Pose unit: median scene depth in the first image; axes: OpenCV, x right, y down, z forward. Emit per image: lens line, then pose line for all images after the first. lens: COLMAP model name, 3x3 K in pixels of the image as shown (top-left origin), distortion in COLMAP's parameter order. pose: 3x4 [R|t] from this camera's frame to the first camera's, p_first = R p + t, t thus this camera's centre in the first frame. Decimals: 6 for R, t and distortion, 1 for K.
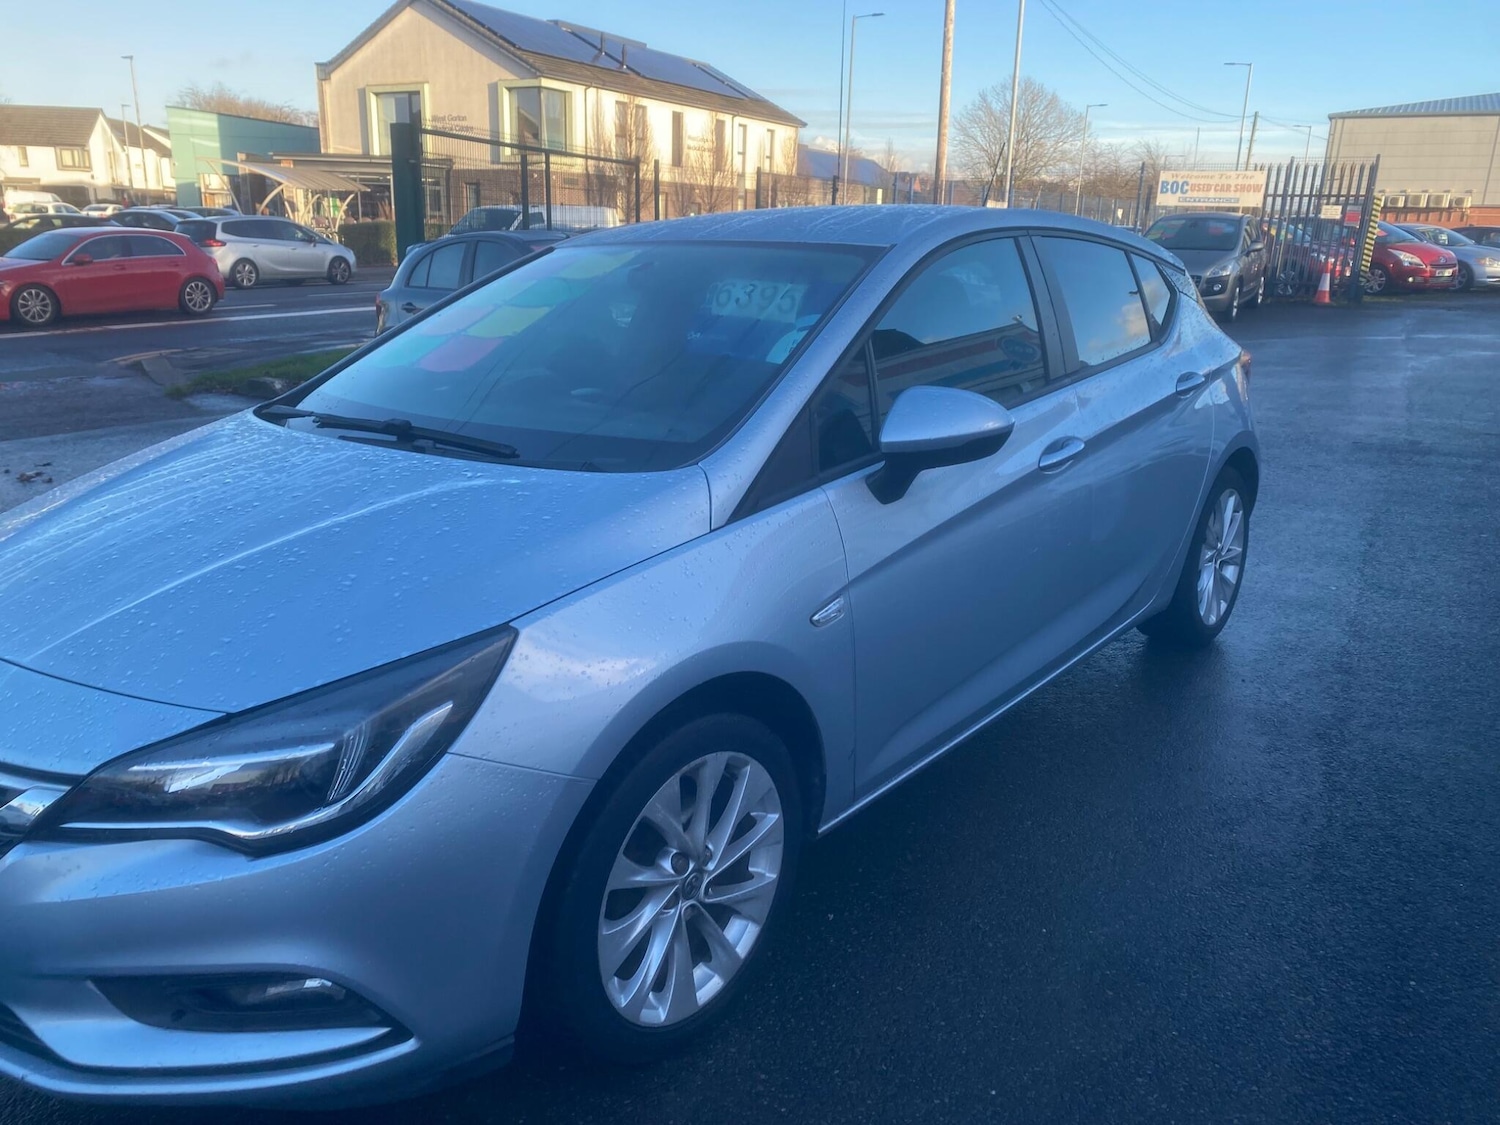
lens RADIAL K [[1148.2, 0, 741.2], [0, 1148.2, 567.5], [0, 0, 1]] dist [0.014266, 0.005174]
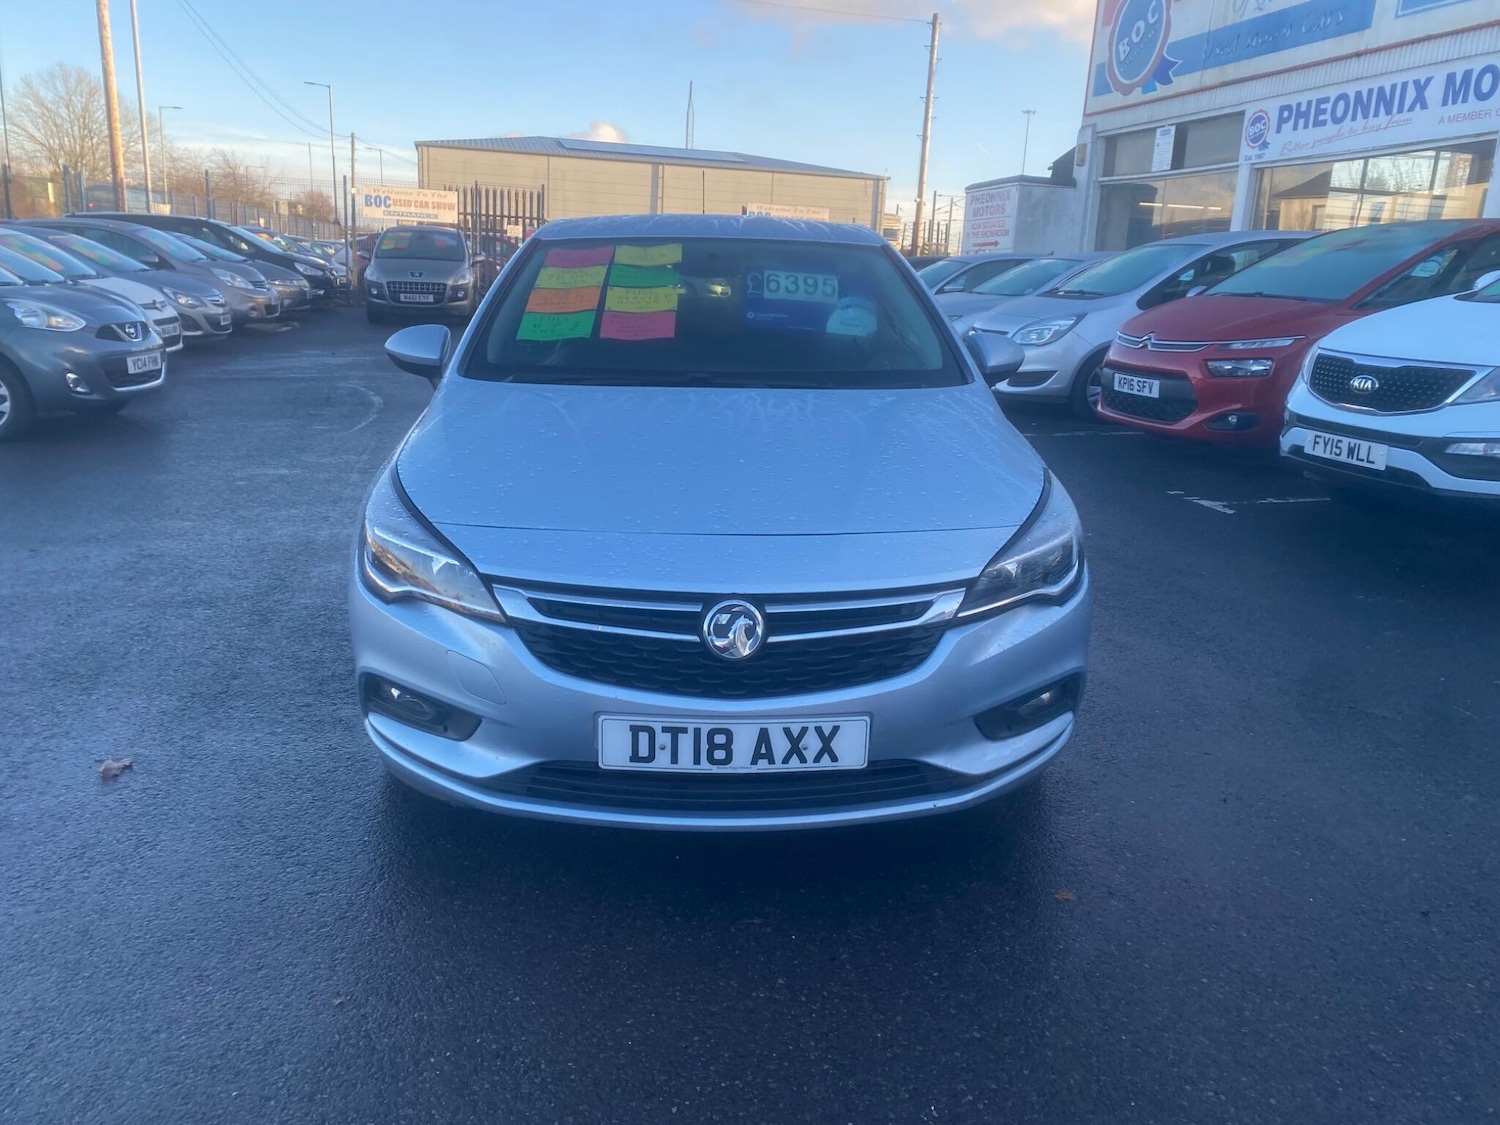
lens RADIAL K [[1154.2, 0, 734.0], [0, 1154.2, 536.6], [0, 0, 1]] dist [0.048453, -0.041927]
pose [[0.739546, -0.137768, 0.658856, -0.131852], [0.161595, 0.986543, 0.024902, 0.002622], [-0.653421, 0.088051, 0.751857, 0.003630]]
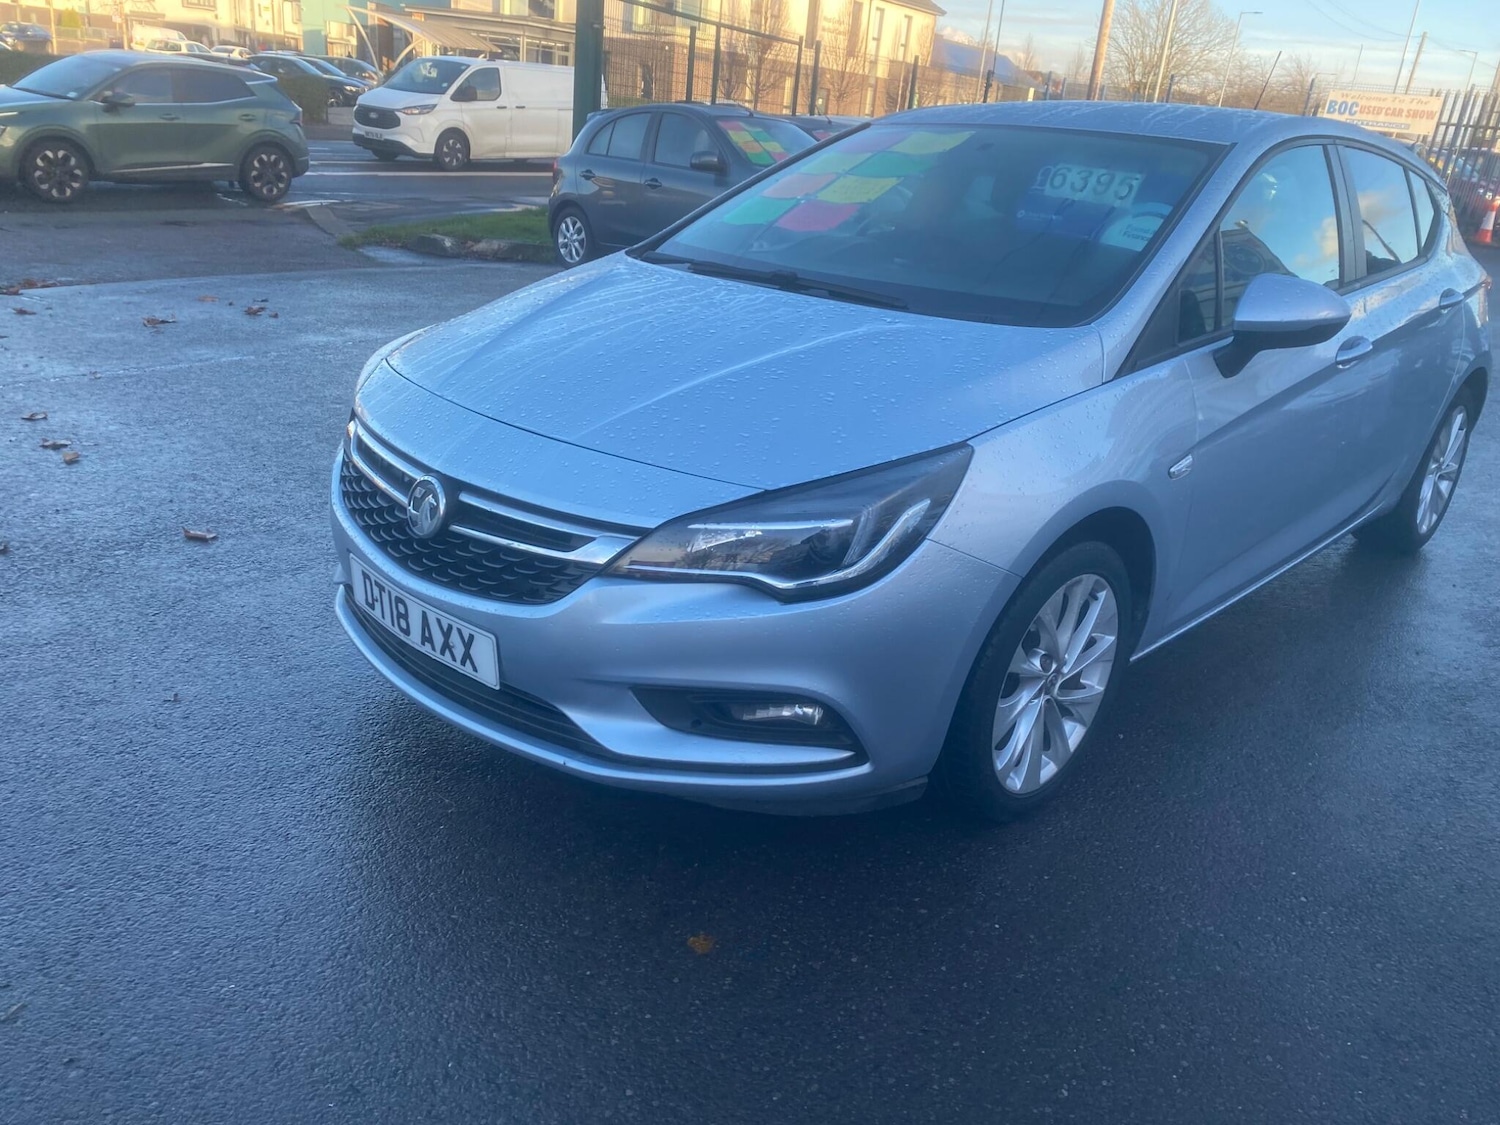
lens RADIAL K [[1146.2, 0, 768.7], [0, 1146.2, 574.0], [0, 0, 1]] dist [0.024941, -0.012014]
pose [[0.995142, 0.090315, -0.039198, -0.028095], [-0.086335, 0.991869, 0.093500, 0.007403], [0.047324, -0.089661, 0.994847, -0.017682]]
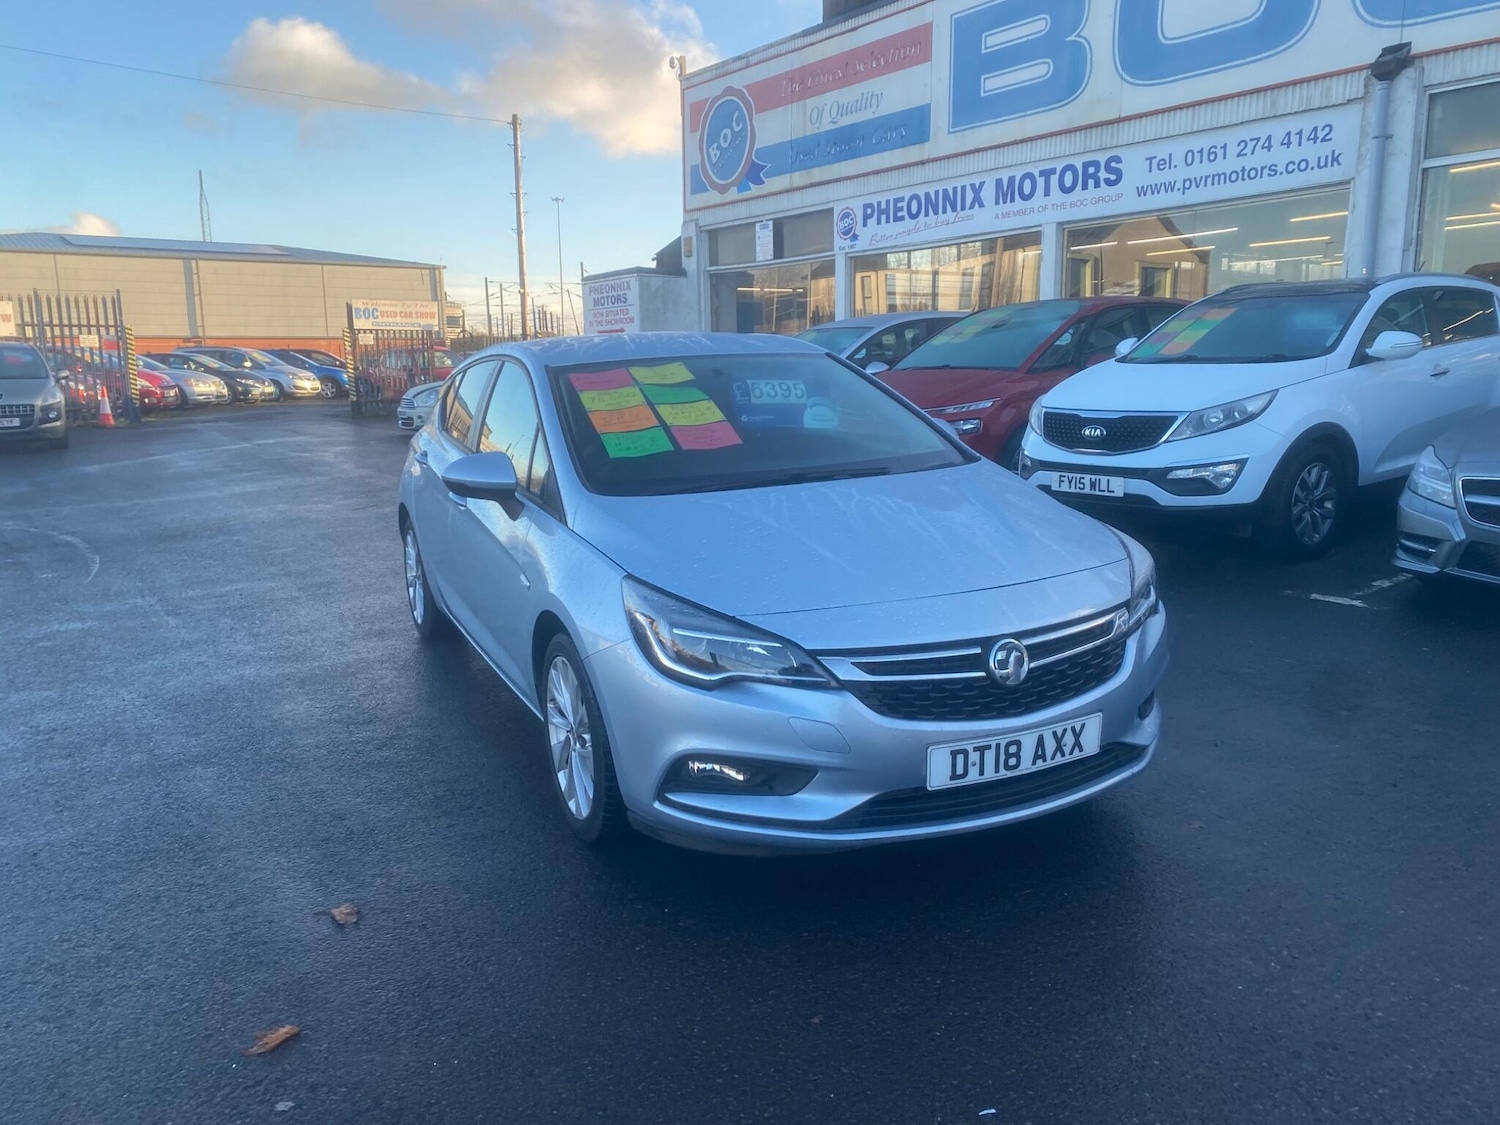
lens RADIAL K [[1154.4, 0, 741.7], [0, 1154.4, 563.3], [0, 0, 1]] dist [0.011320, 0.005045]
pose [[0.428844, -0.183247, 0.884598, -0.194265], [0.278901, 0.958232, 0.063293, -0.014723], [-0.859248, 0.219572, 0.462040, 0.045919]]
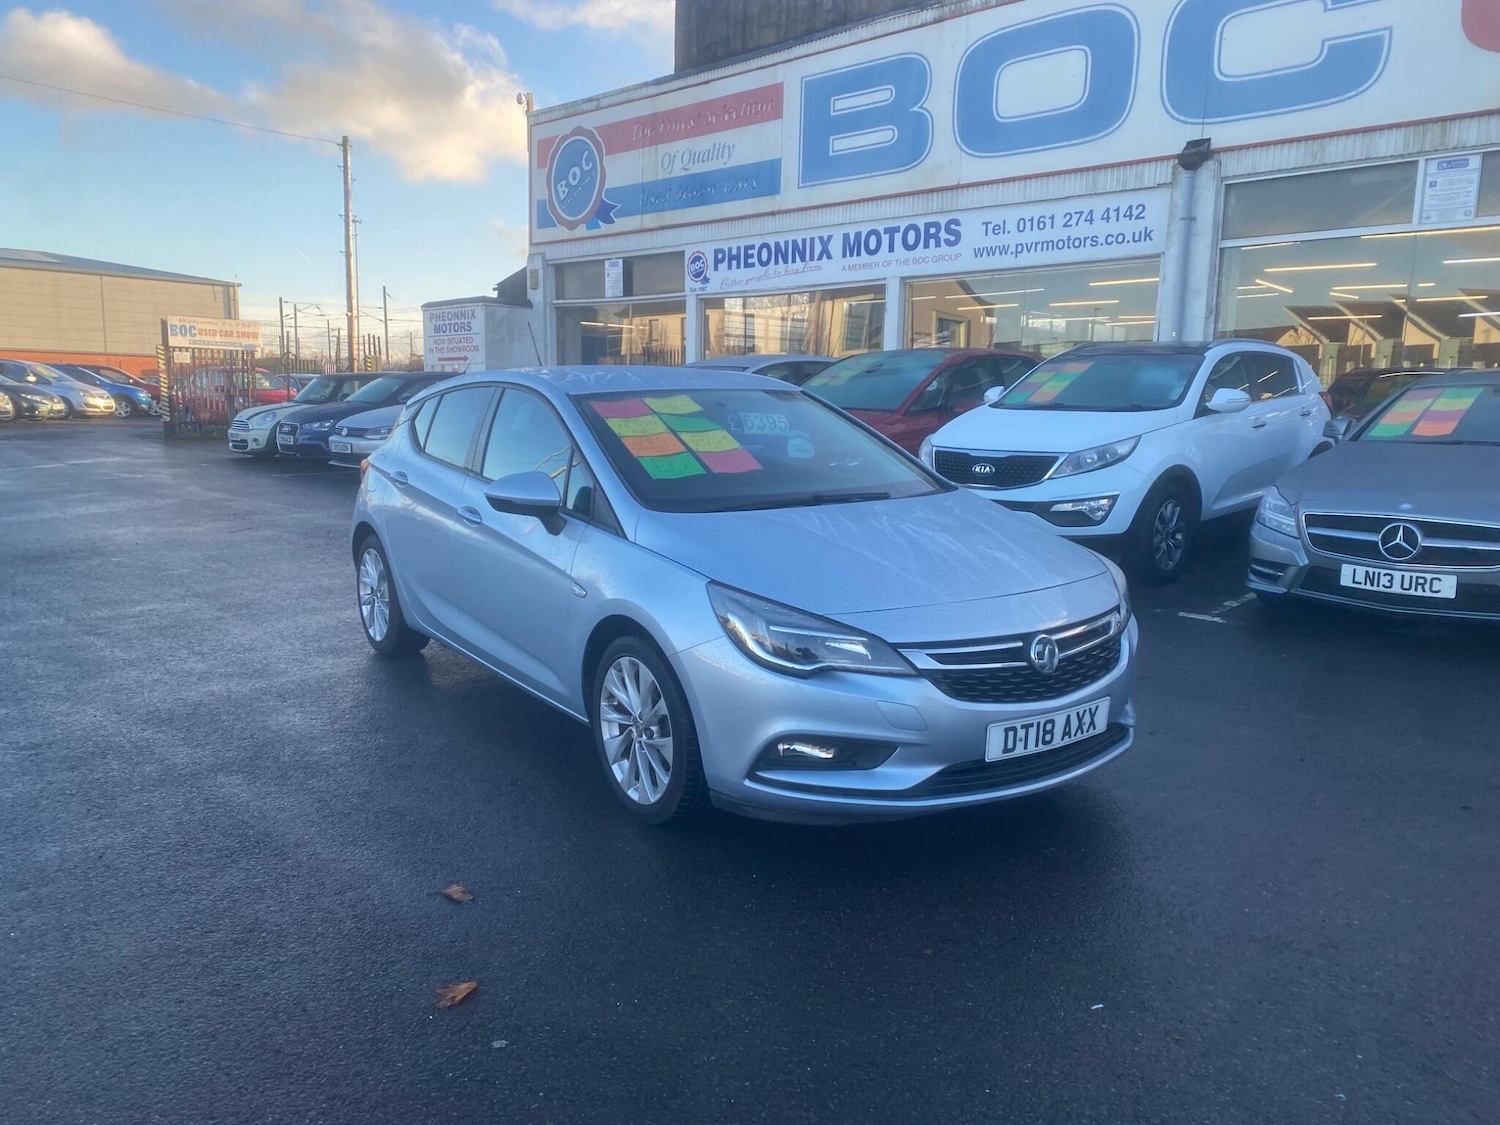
lens RADIAL K [[1146.8, 0, 744.8], [0, 1146.8, 566.2], [0, 0, 1]] dist [0.030068, -0.016980]
pose [[0.267433, -0.156290, 0.950817, -0.225605], [0.260897, 0.961645, 0.084689, -0.022753], [-0.927584, 0.225417, 0.297951, 0.072259]]
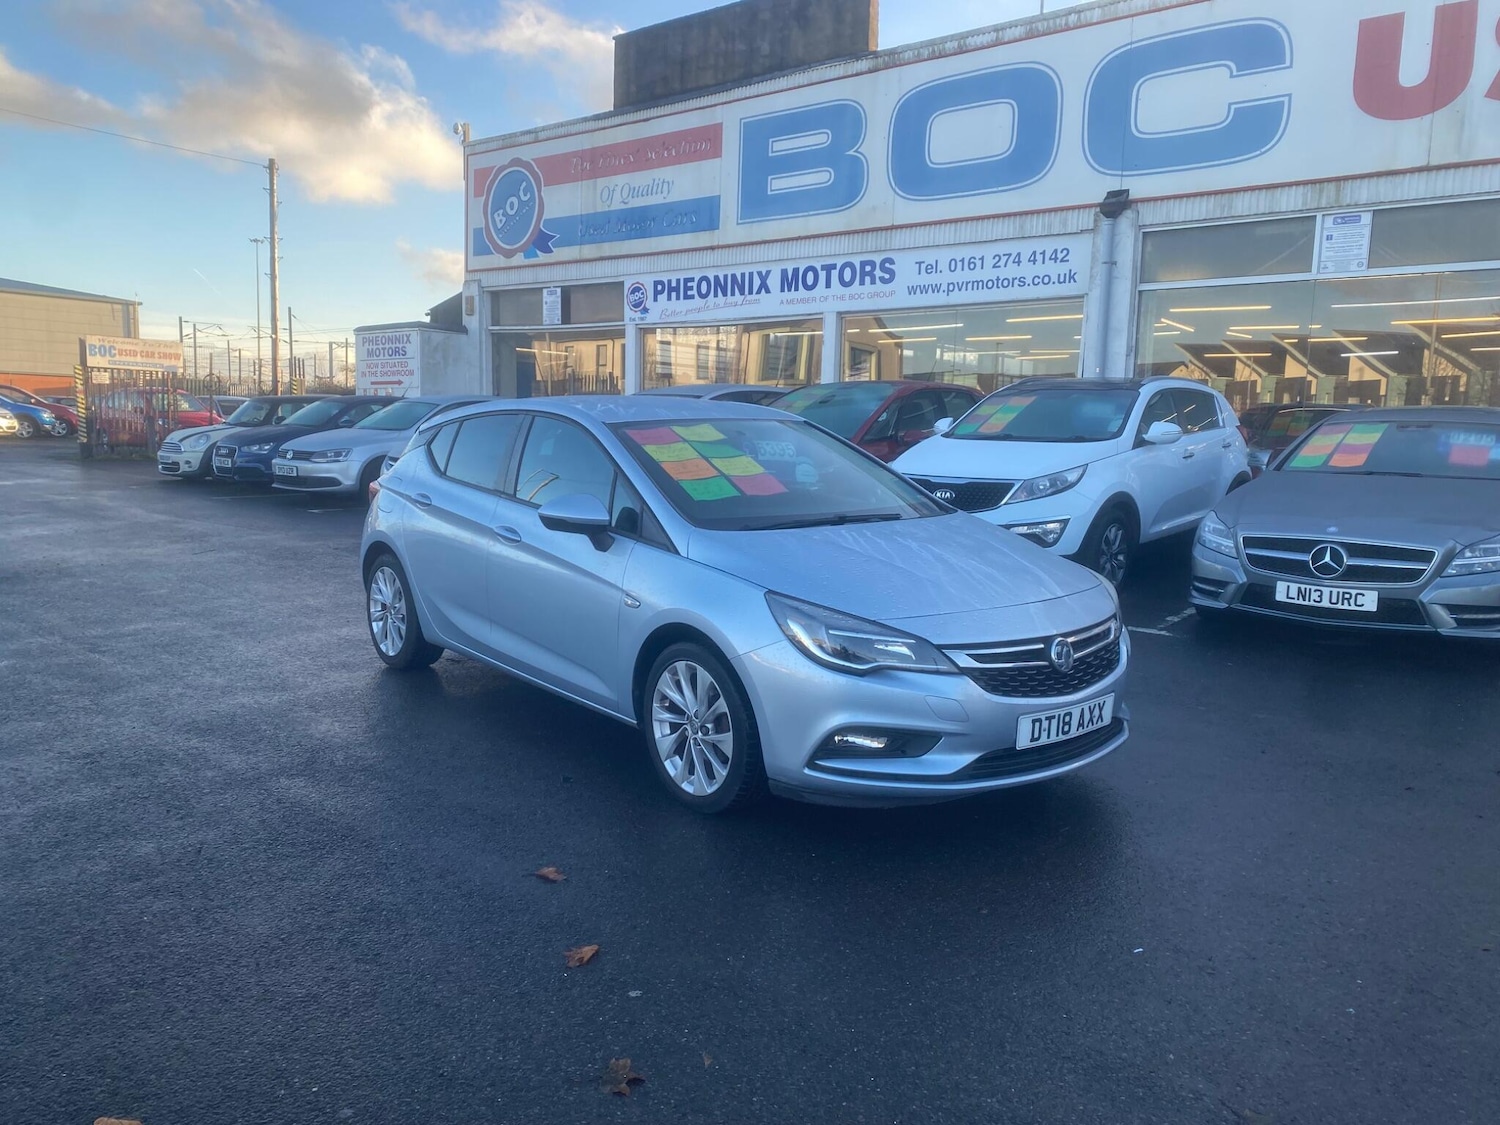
lens RADIAL K [[1142.6, 0, 743.7], [0, 1142.6, 560.9], [0, 0, 1]] dist [0.044894, -0.040106]
pose [[0.190373, -0.130277, 0.973029, -0.248991], [0.254831, 0.963739, 0.079176, -0.028222], [-0.948061, 0.232886, 0.216668, 0.089110]]
